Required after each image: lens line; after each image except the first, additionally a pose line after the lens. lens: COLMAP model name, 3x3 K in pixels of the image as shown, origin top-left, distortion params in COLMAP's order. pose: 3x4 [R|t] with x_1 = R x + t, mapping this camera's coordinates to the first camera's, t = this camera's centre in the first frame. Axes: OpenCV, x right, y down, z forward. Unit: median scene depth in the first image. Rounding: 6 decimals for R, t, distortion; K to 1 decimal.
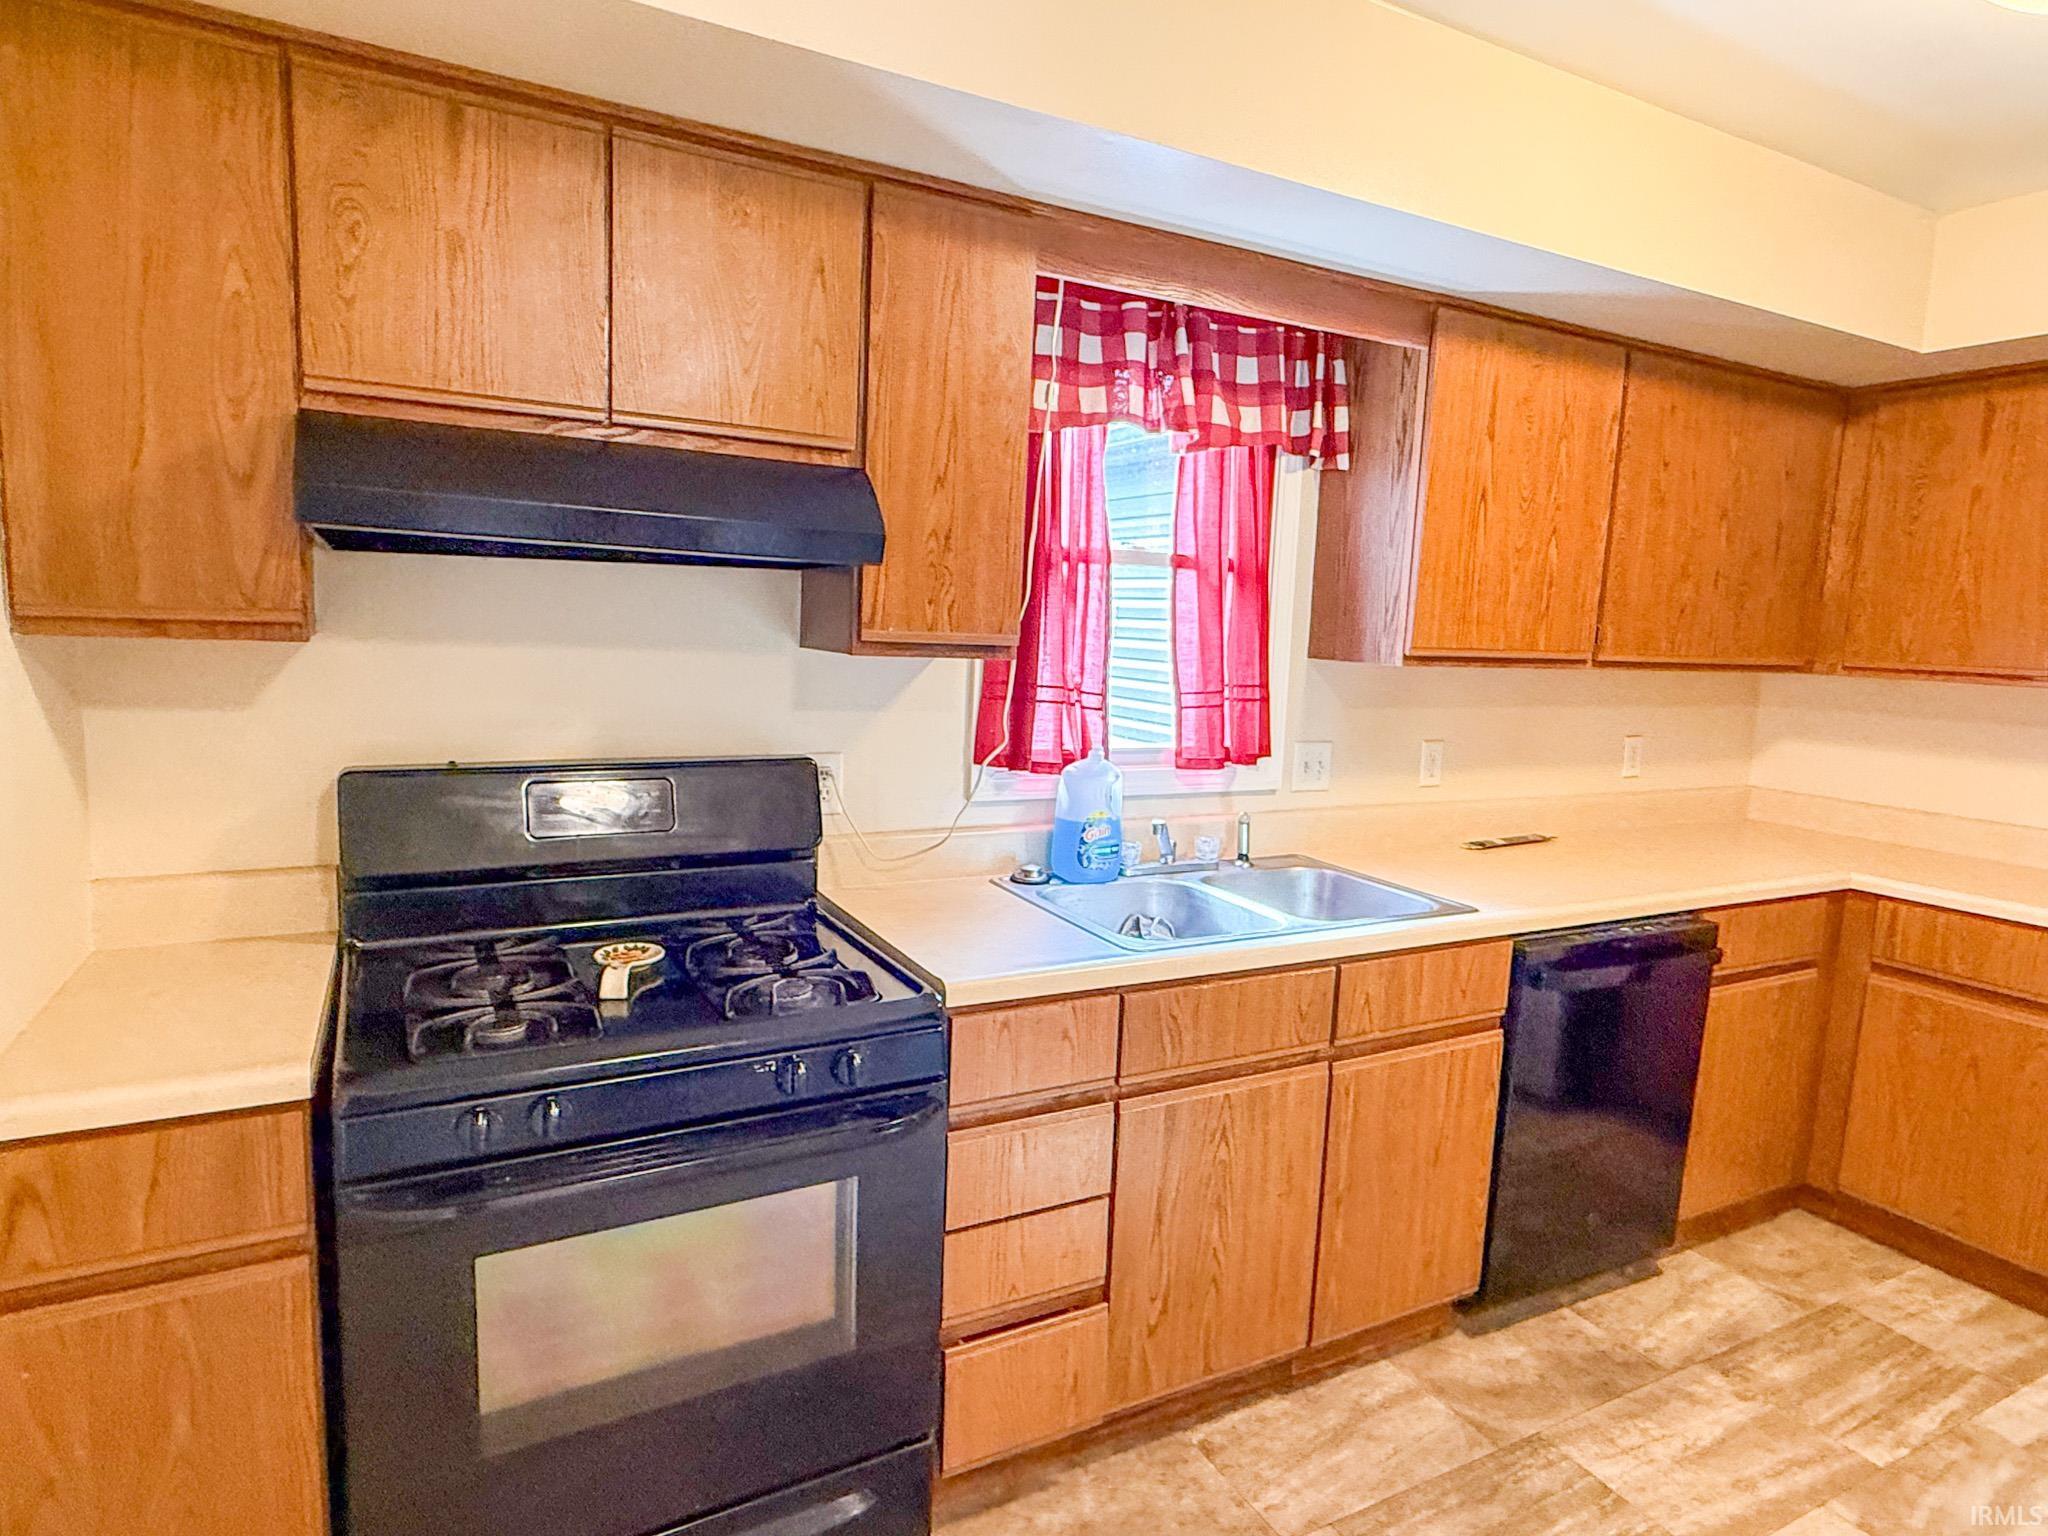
lens RADIAL K [[1149.2, 0, 1020.4], [0, 1149.2, 774.8], [0, 0, 1]] dist [-0.002085, 0.000128]
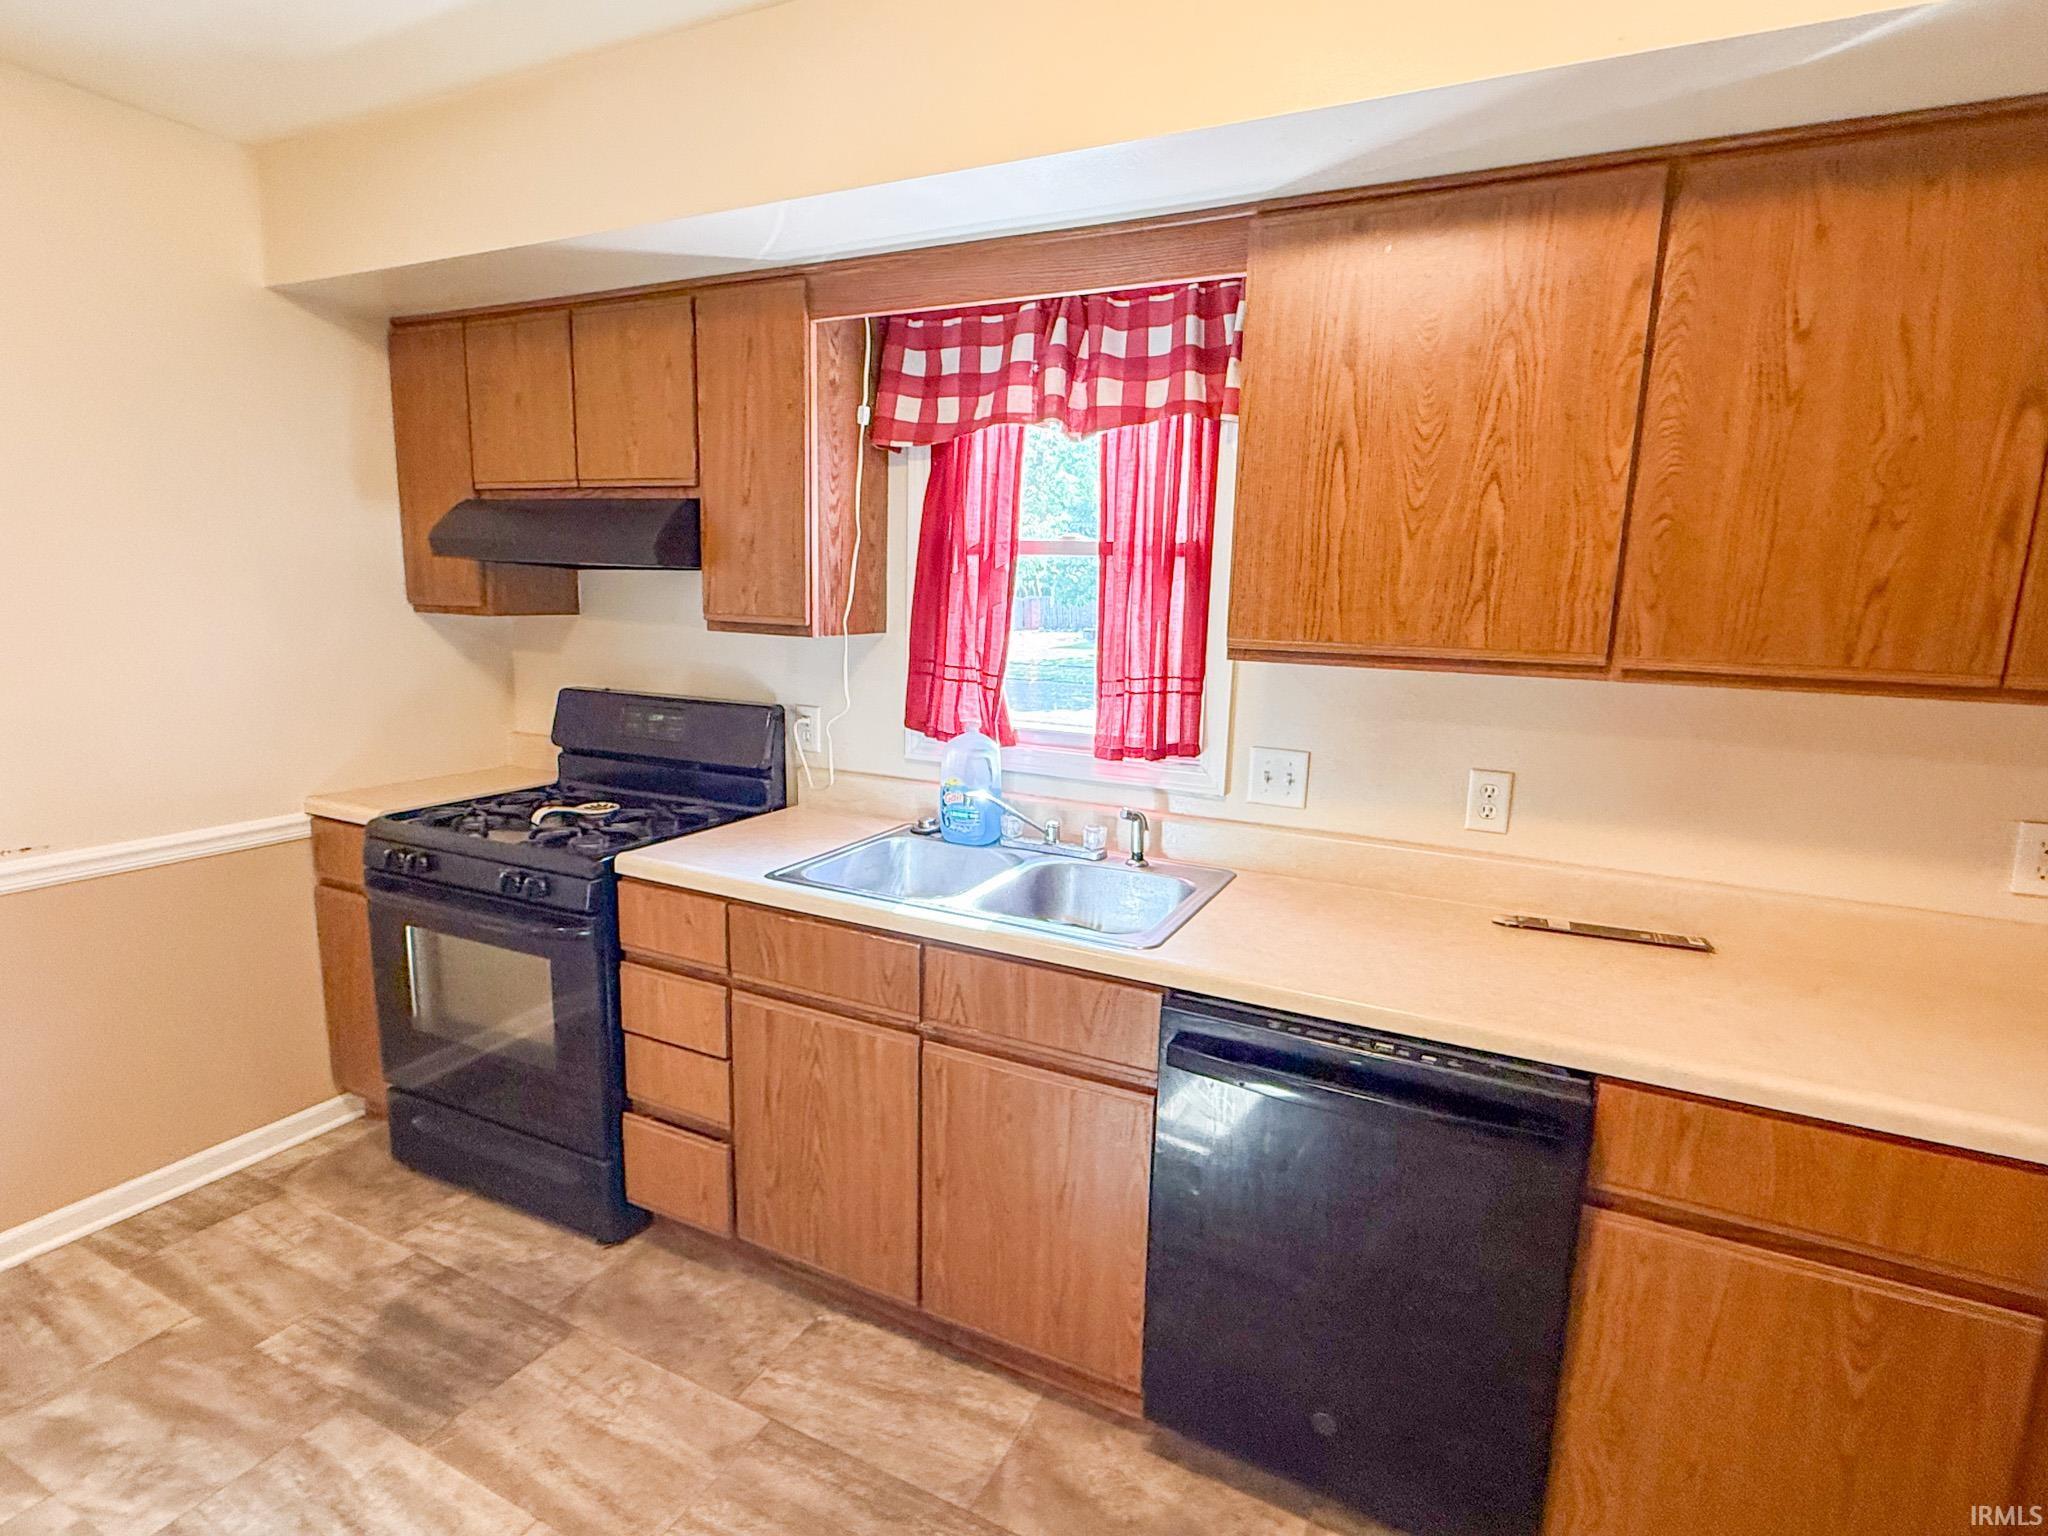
lens RADIAL K [[1028.4, 0, 1017.5], [0, 1028.4, 772.4], [0, 0, 1]] dist [-0.000877, 0.000088]
pose [[0.588484, 0.123405, -0.799036, 1.025881], [-0.114358, 0.991052, 0.068836, -0.056734], [0.800380, 0.050867, 0.597331, 0.513962]]
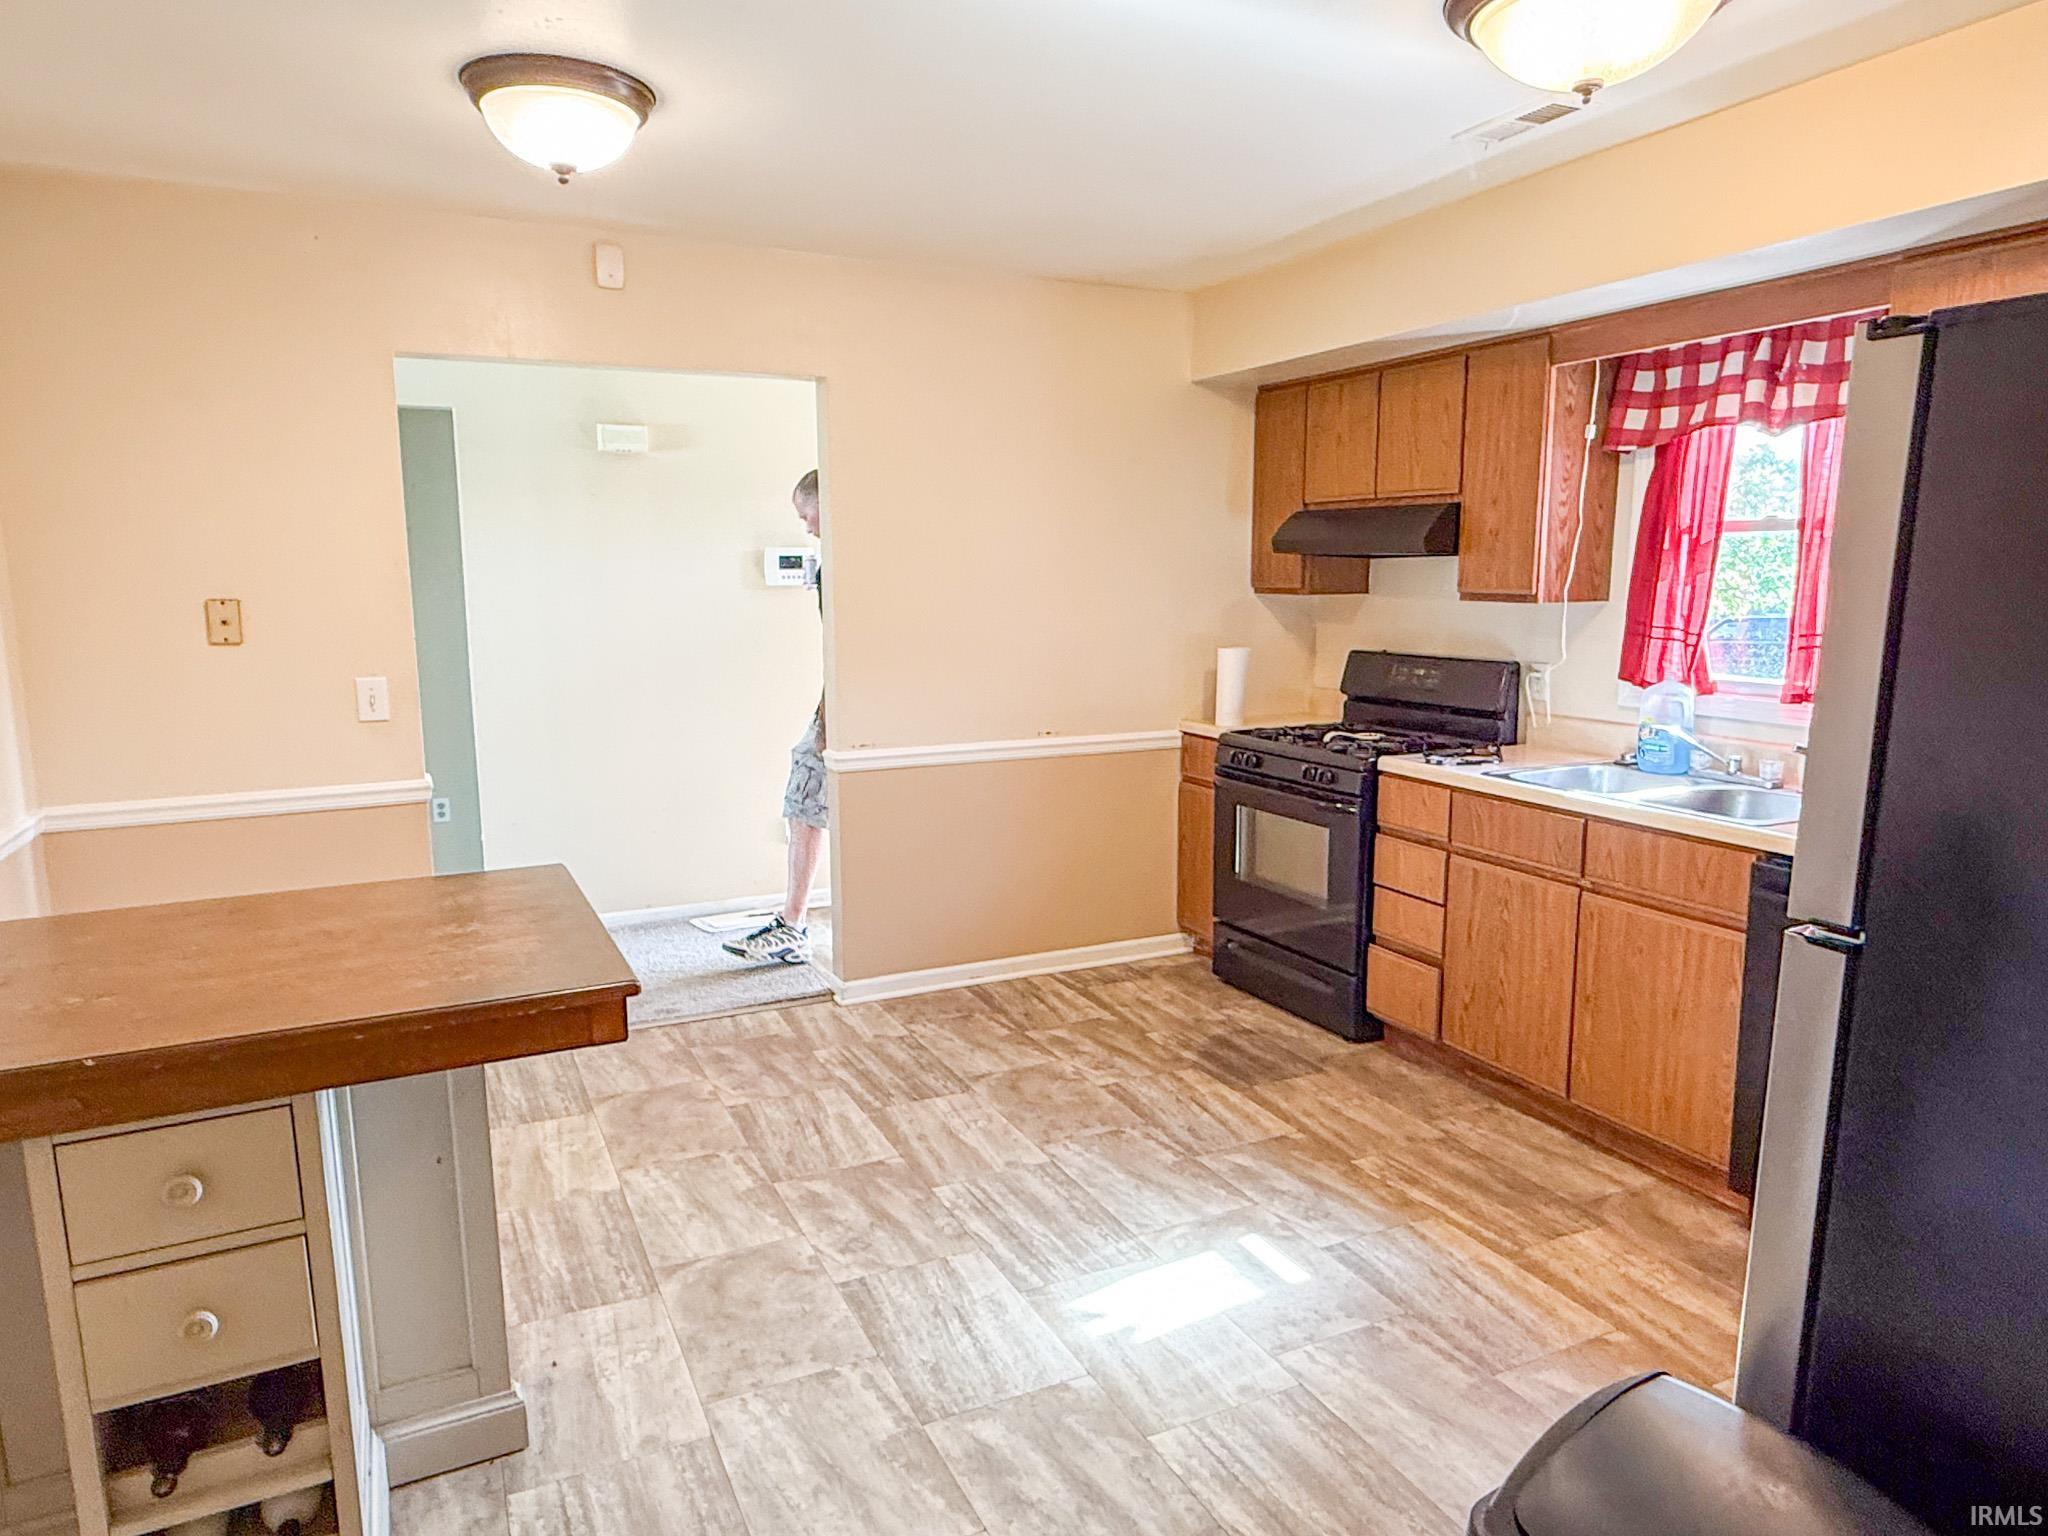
lens RADIAL K [[1267.2, 0, 1033.5], [0, 1267.2, 777.9], [0, 0, 1]] dist [0.003023, -0.001150]
pose [[-0.025511, 0.126281, -0.991666, 1.811250], [-0.130650, 0.983060, 0.128546, 0.004956], [0.991100, 0.132840, -0.008580, 0.336297]]
